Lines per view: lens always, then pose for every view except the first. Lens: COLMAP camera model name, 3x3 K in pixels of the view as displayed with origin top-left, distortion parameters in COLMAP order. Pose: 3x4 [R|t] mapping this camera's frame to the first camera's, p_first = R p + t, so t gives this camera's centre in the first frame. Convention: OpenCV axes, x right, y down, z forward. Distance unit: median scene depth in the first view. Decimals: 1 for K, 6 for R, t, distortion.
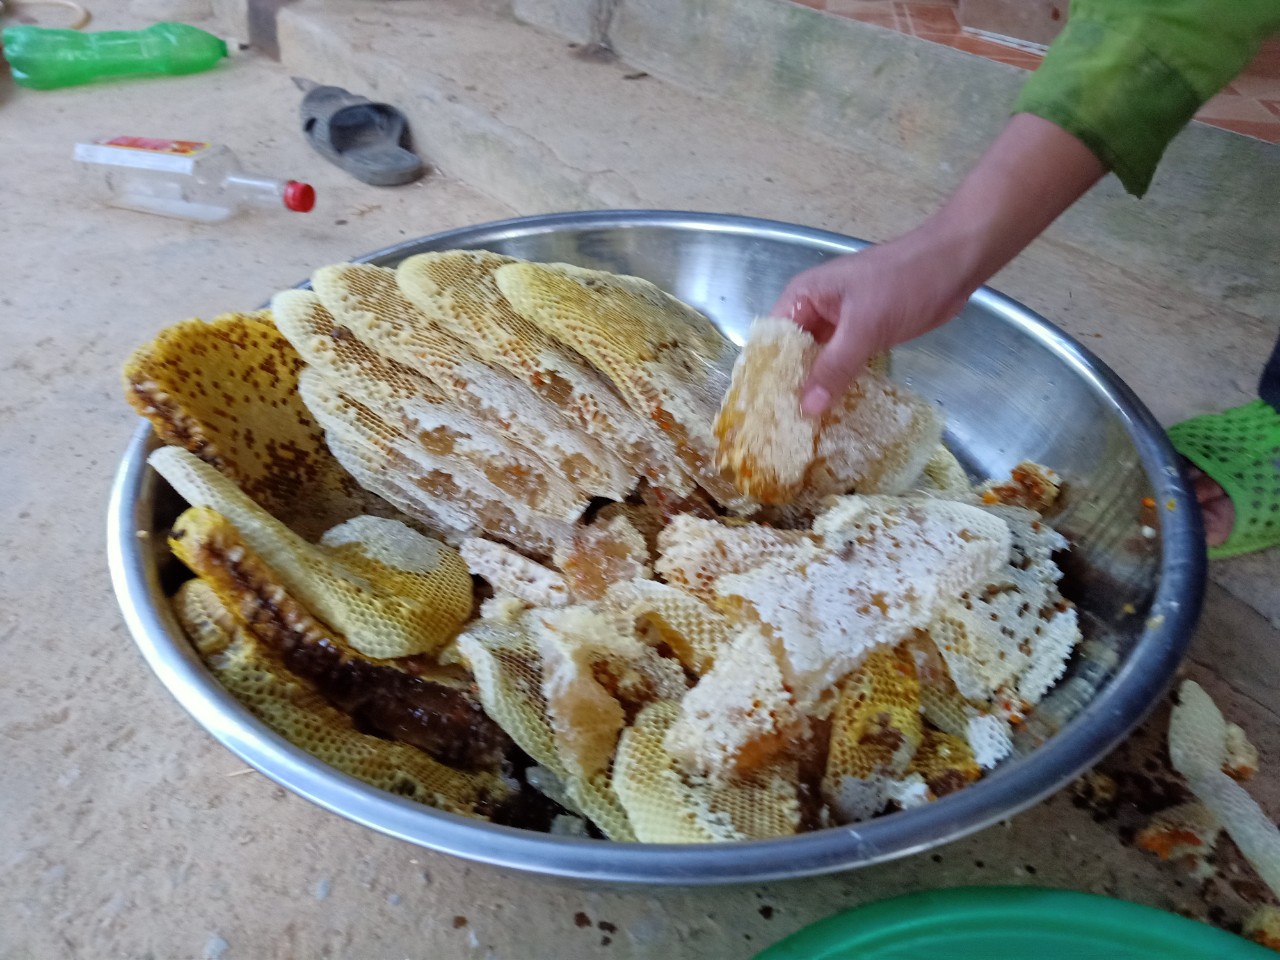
lens RADIAL K [[944.4, 0, 634.1], [0, 944.4, 482.4], [0, 0, 1]] dist [-0.005801, -0.001924]
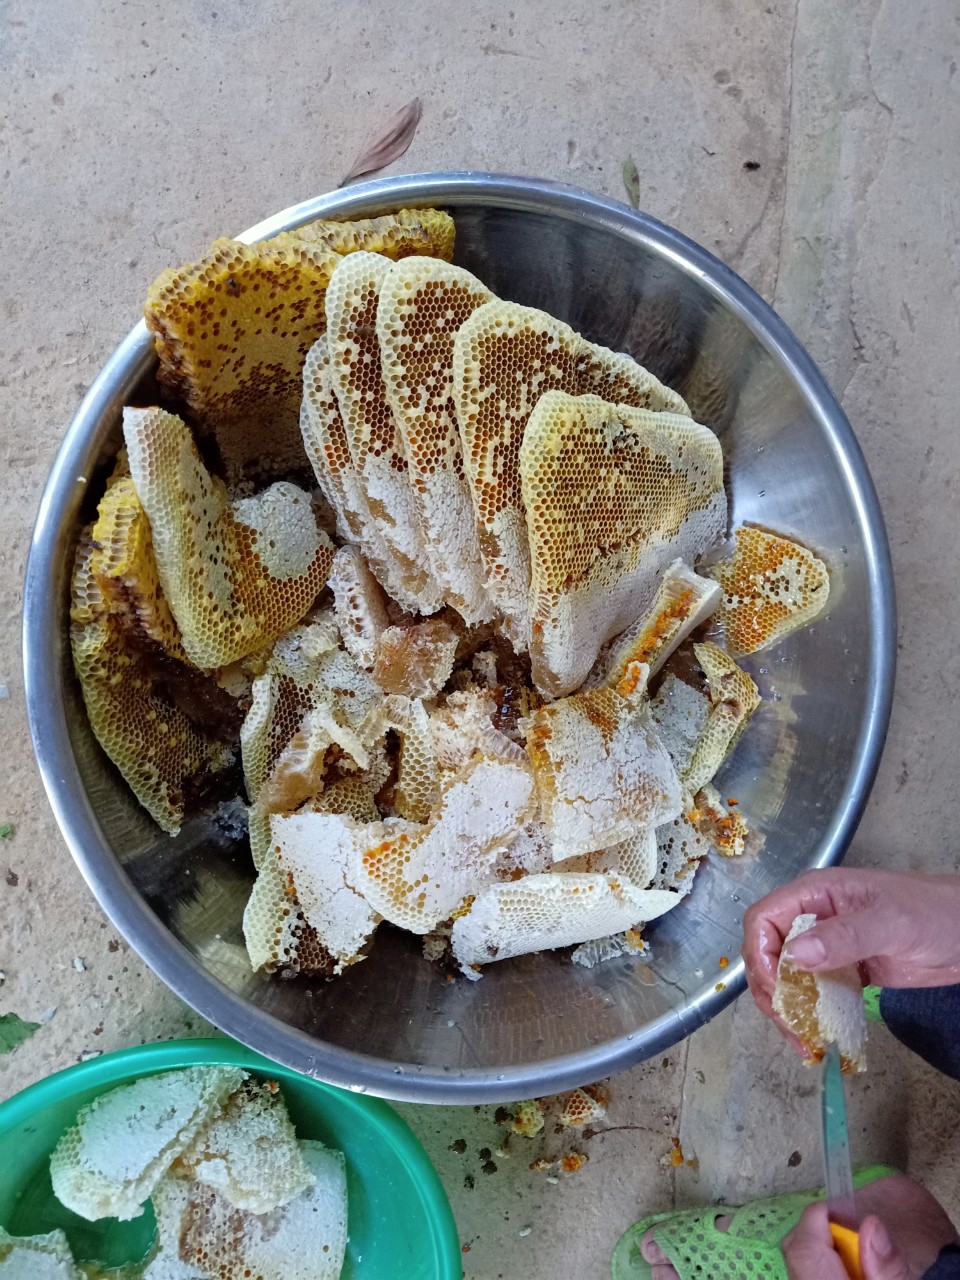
lens RADIAL K [[944.4, 0, 484.8], [0, 944.4, 642.8], [0, 0, 1]] dist [-0.005801, -0.001924]
pose [[0.695776, 0.680943, 0.228500, -0.251176], [-0.657318, 0.475423, 0.584728, -0.661756], [0.289532, -0.557037, 0.778383, 0.126179]]
